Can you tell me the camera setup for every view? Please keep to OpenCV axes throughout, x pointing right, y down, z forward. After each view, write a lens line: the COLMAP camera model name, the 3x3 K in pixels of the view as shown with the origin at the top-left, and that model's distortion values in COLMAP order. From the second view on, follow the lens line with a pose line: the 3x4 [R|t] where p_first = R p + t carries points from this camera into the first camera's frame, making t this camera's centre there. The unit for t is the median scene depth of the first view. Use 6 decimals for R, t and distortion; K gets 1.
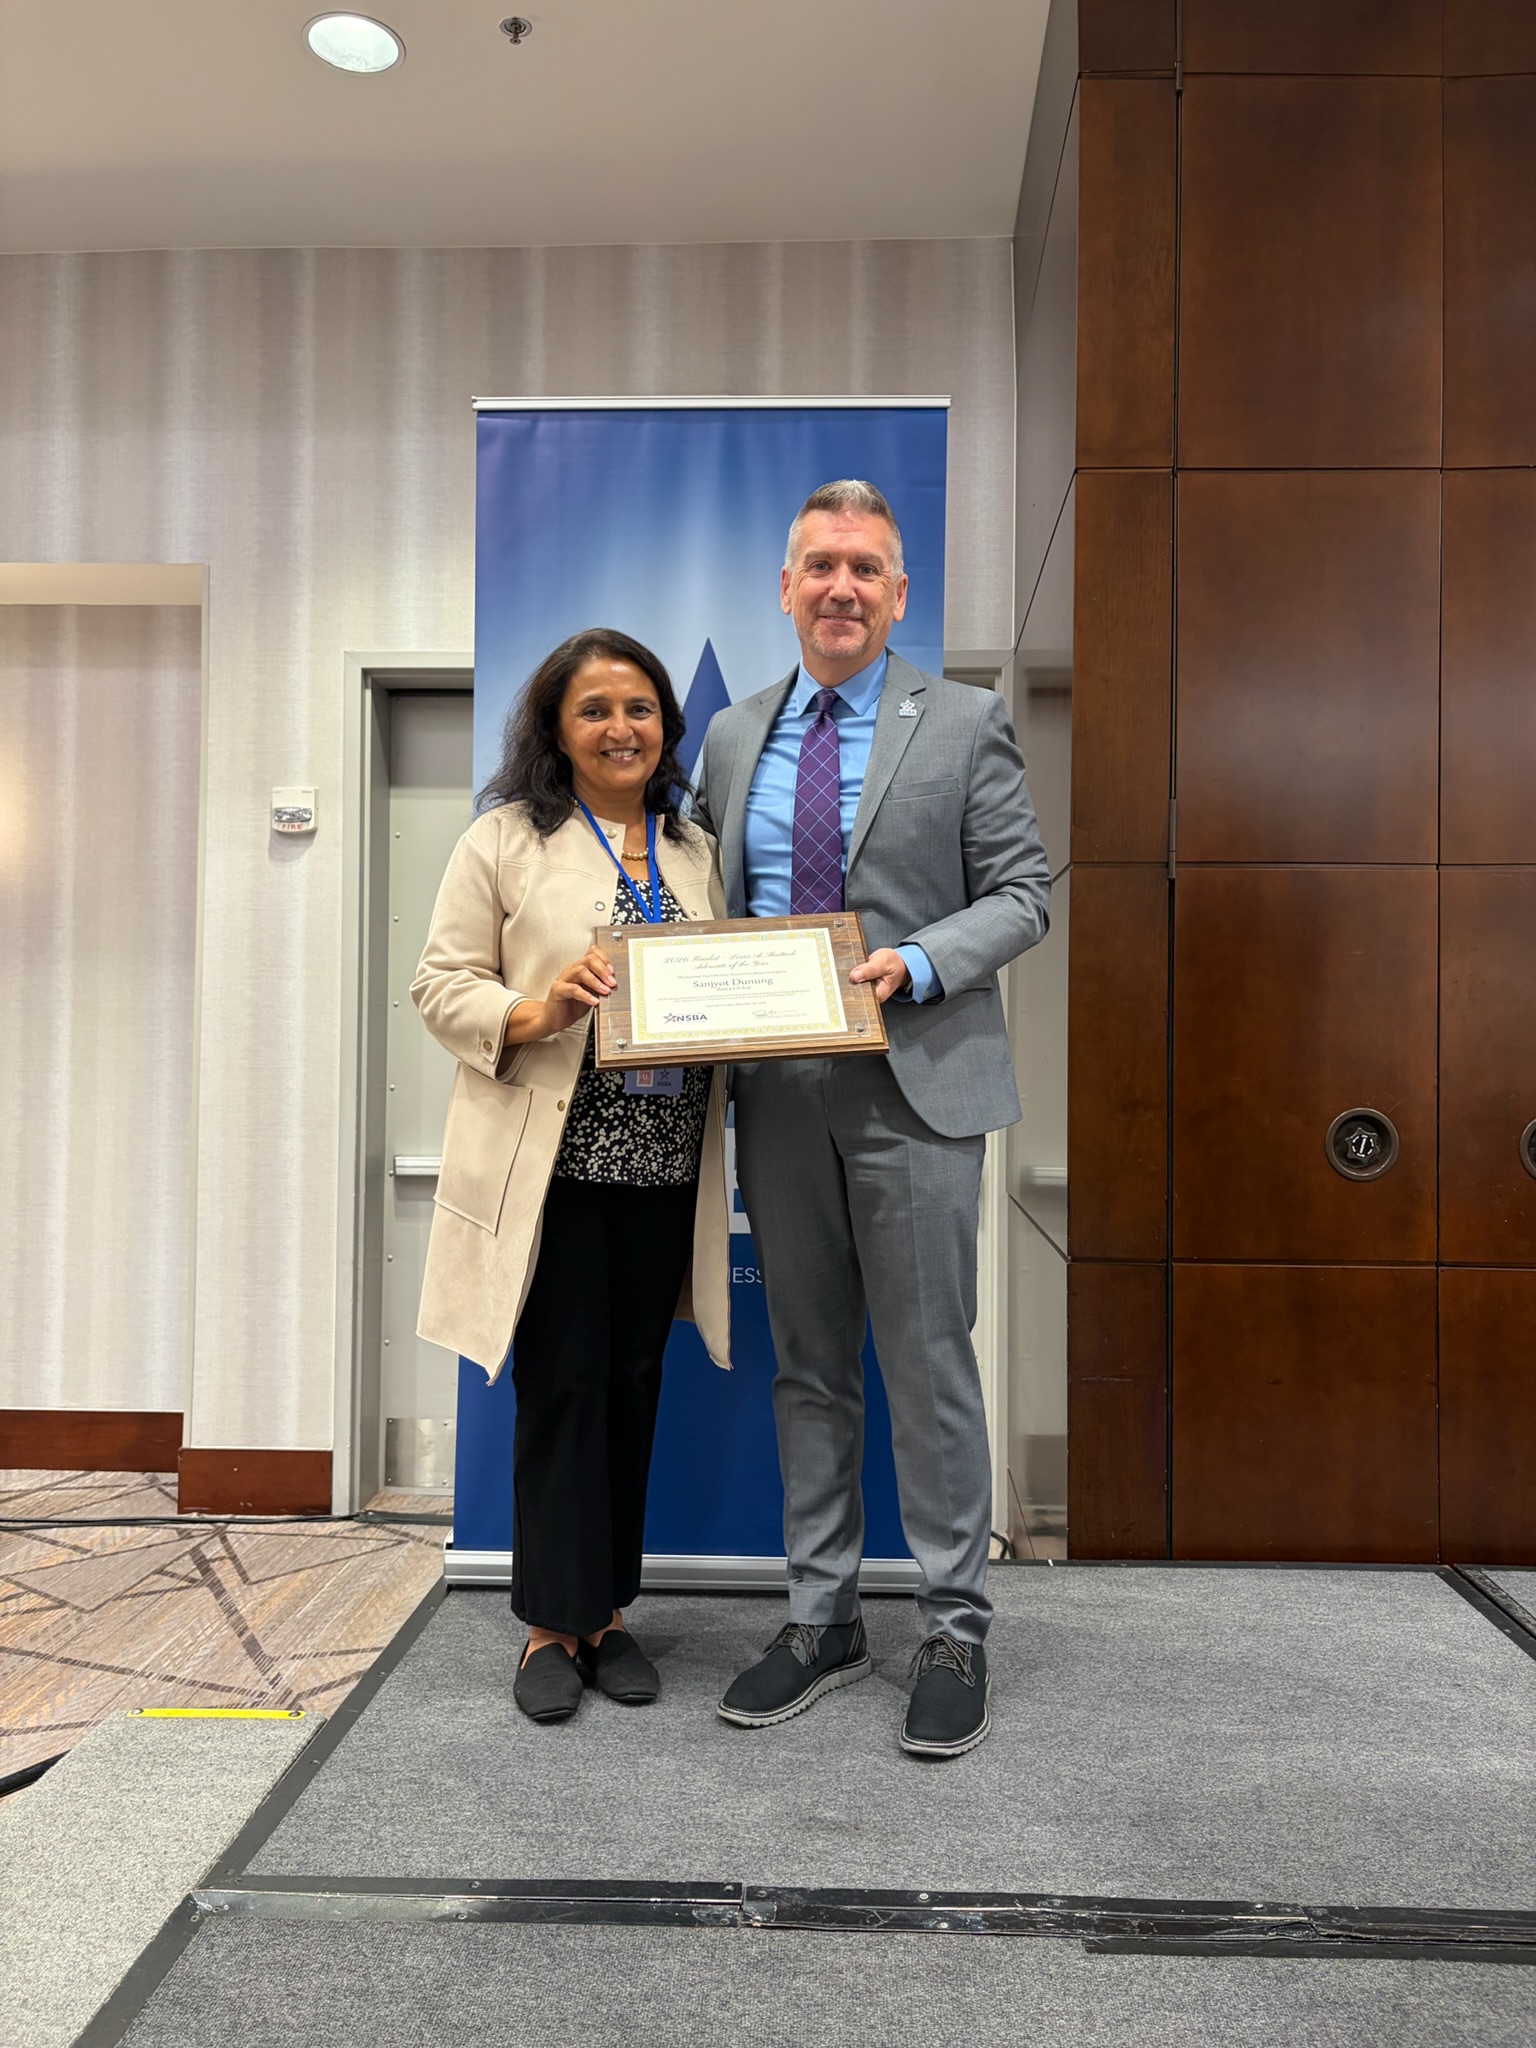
lens RADIAL K [[1532.5, 0, 766.0], [0, 1532.5, 1034.7], [0, 0, 1]] dist [-0.002587, -0.019930]
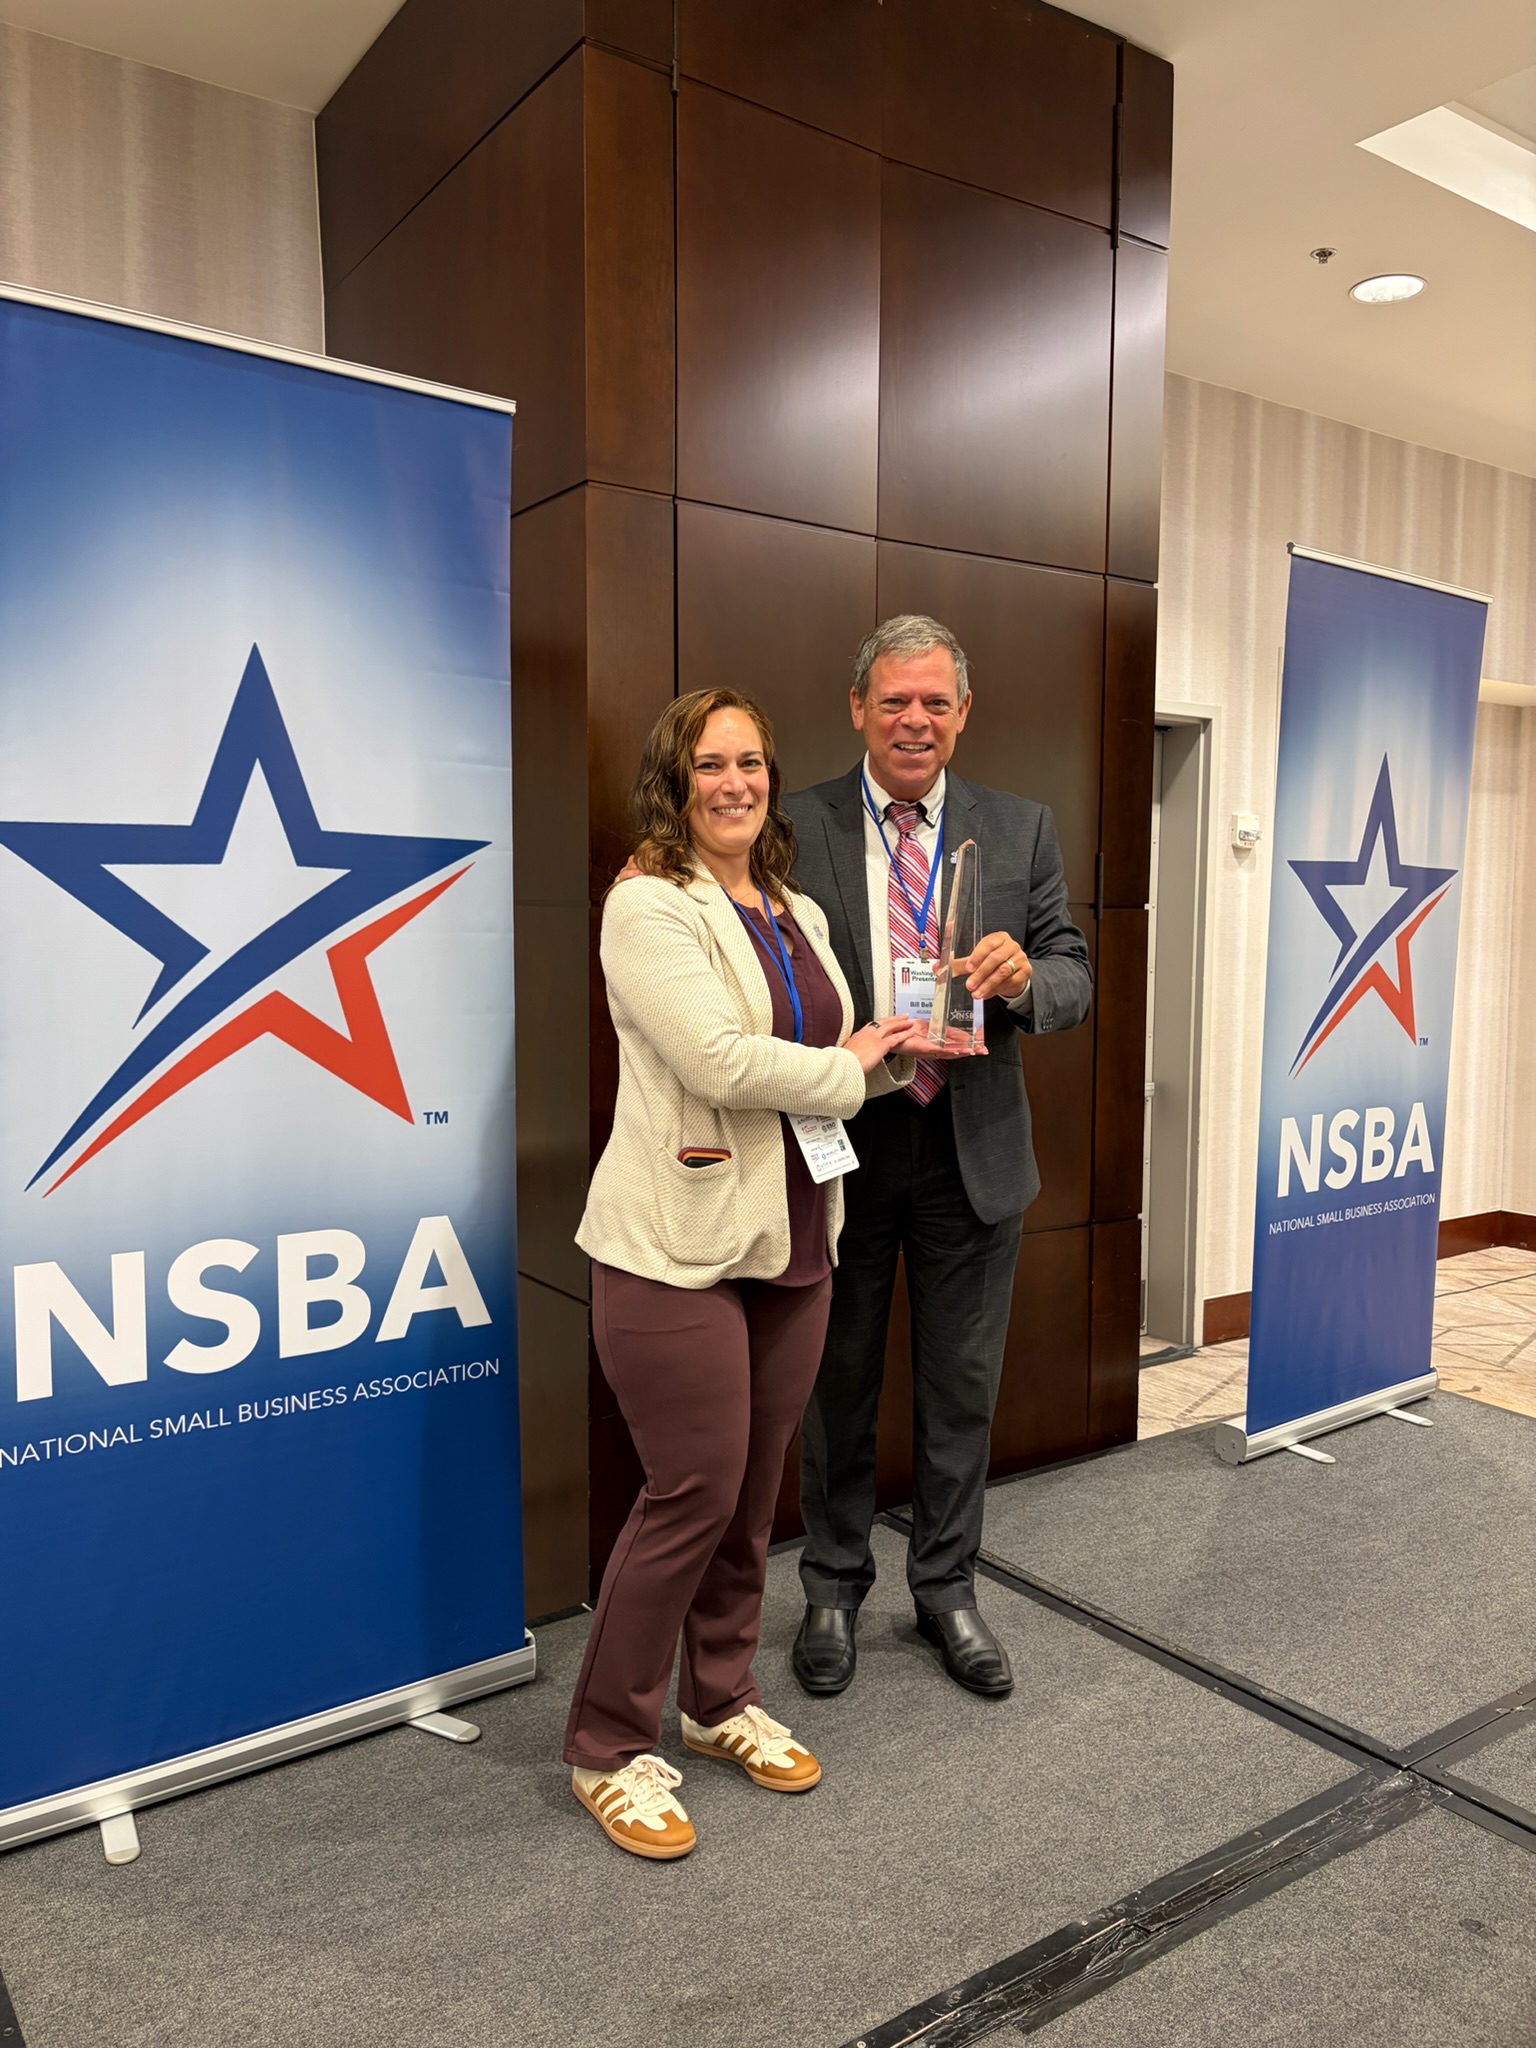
lens RADIAL K [[1532.5, 0, 766.8], [0, 1532.5, 1025.9], [0, 0, 1]] dist [-0.002587, -0.019930]
pose [[0.784553, -0.059086, 0.617241, -0.207893], [-0.002268, 0.995169, 0.098147, -0.085404], [-0.620058, -0.078401, 0.780629, 0.111285]]
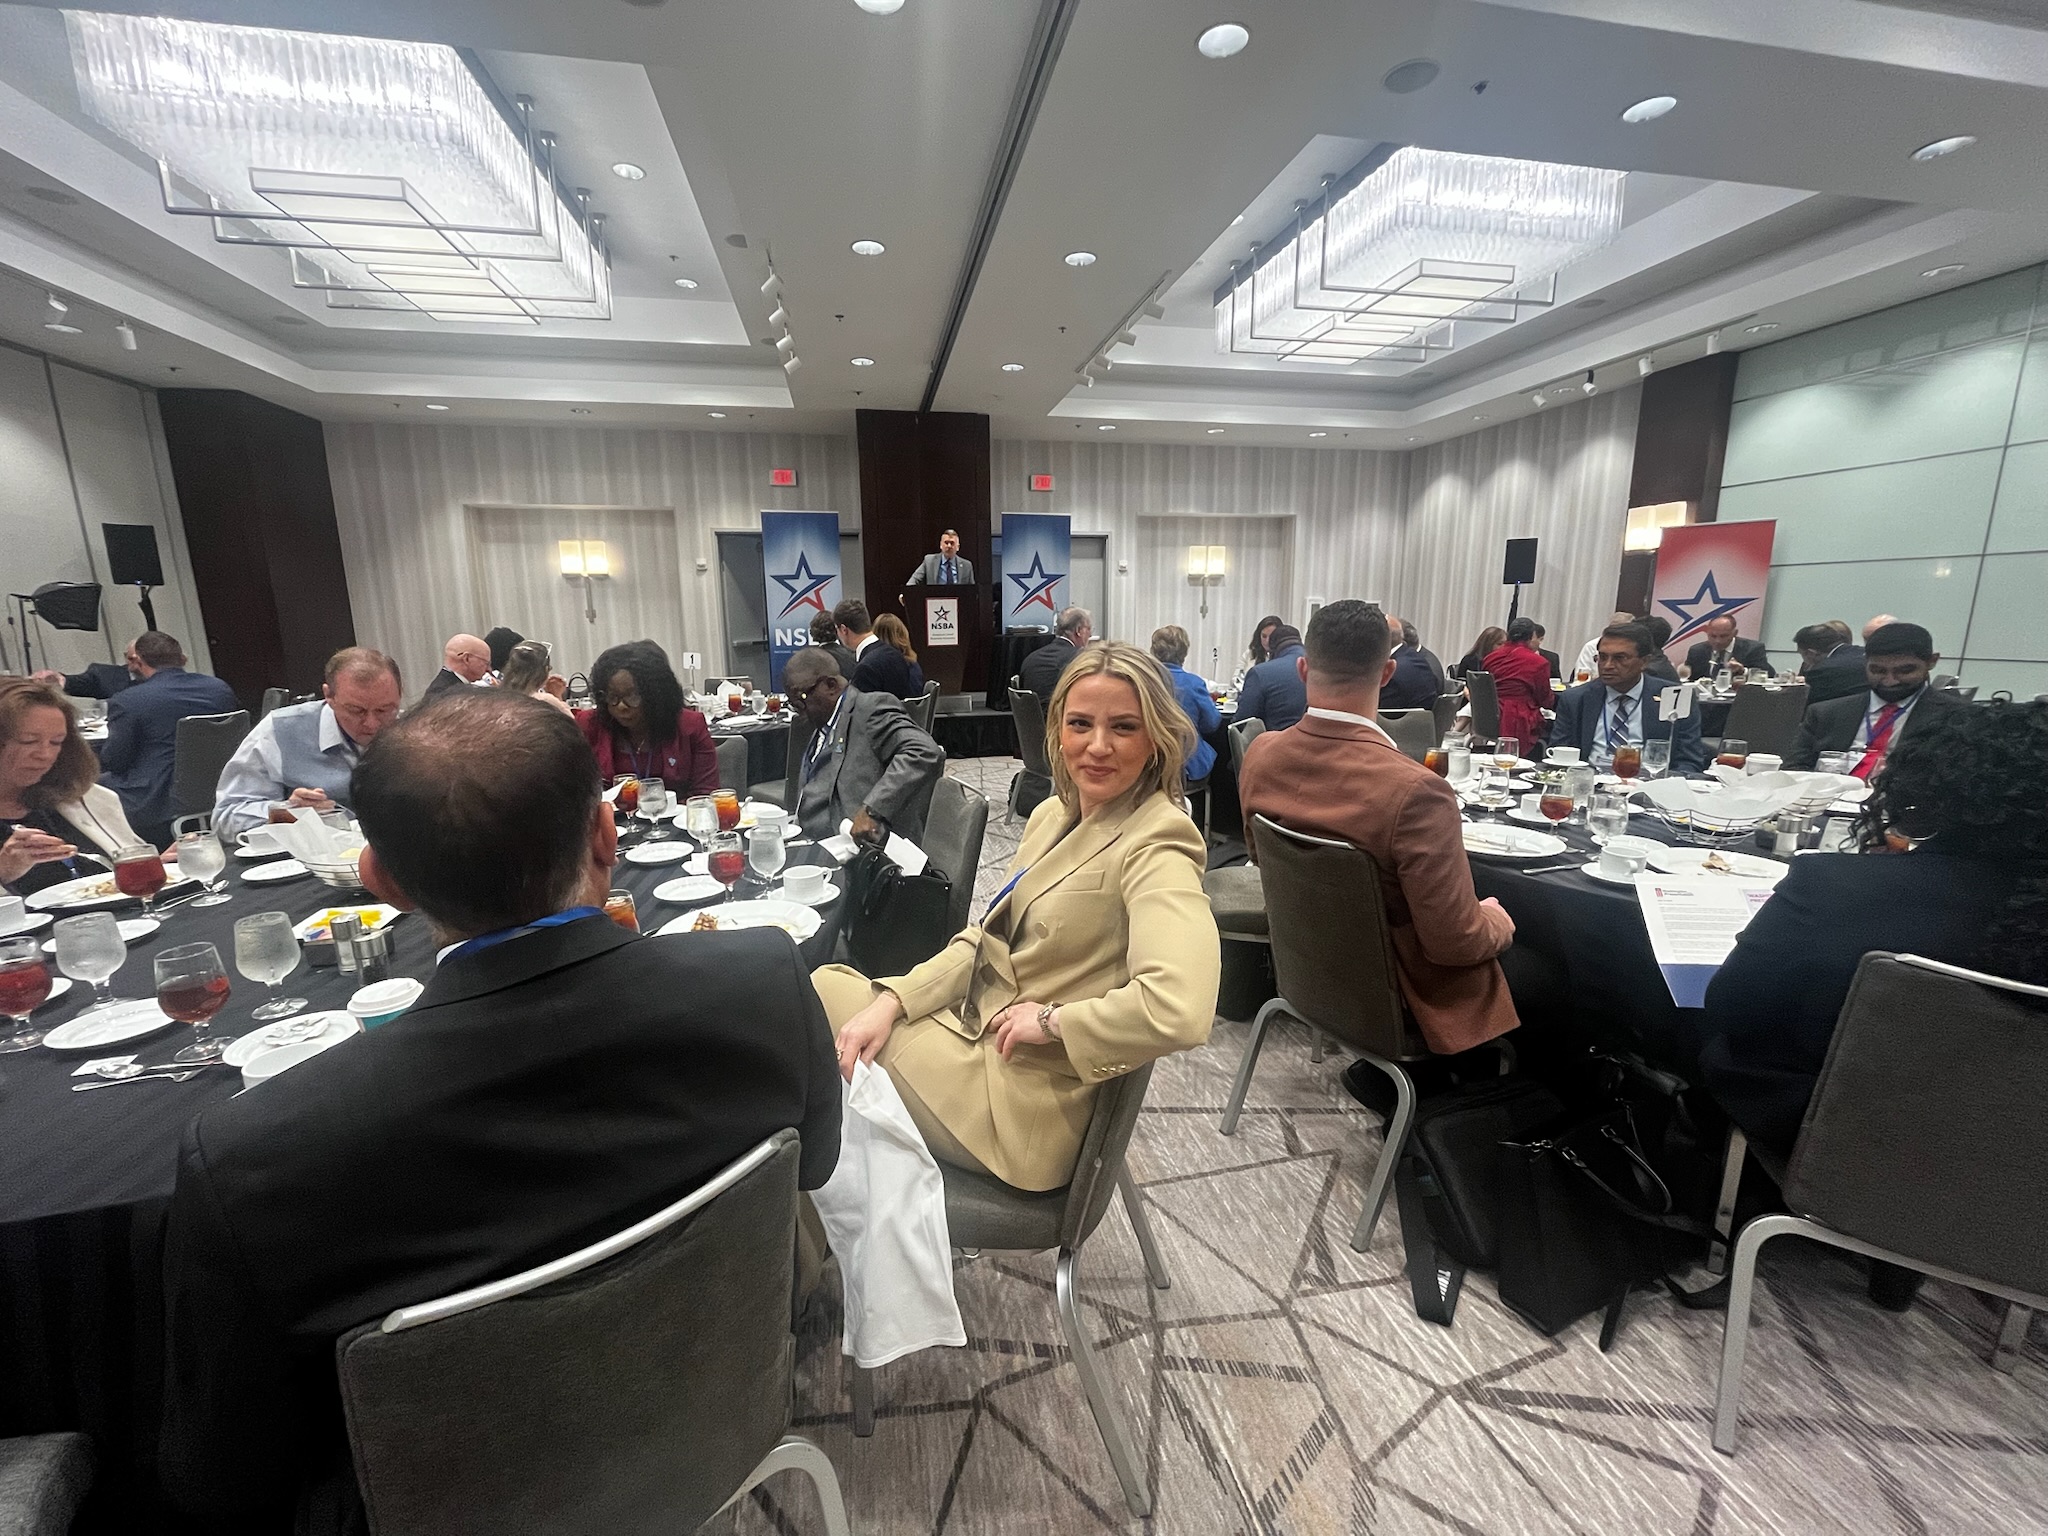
lens RADIAL K [[824.8, 0, 1023.5], [0, 824.8, 761.7], [0, 0, 1]] dist [-0.002626, -0.000034]
pose [[0.967822, -0.068996, 0.241993, -0.021220], [0.022173, 0.981318, 0.191111, -0.020969], [-0.250658, -0.179596, 0.951271, -1.636753]]
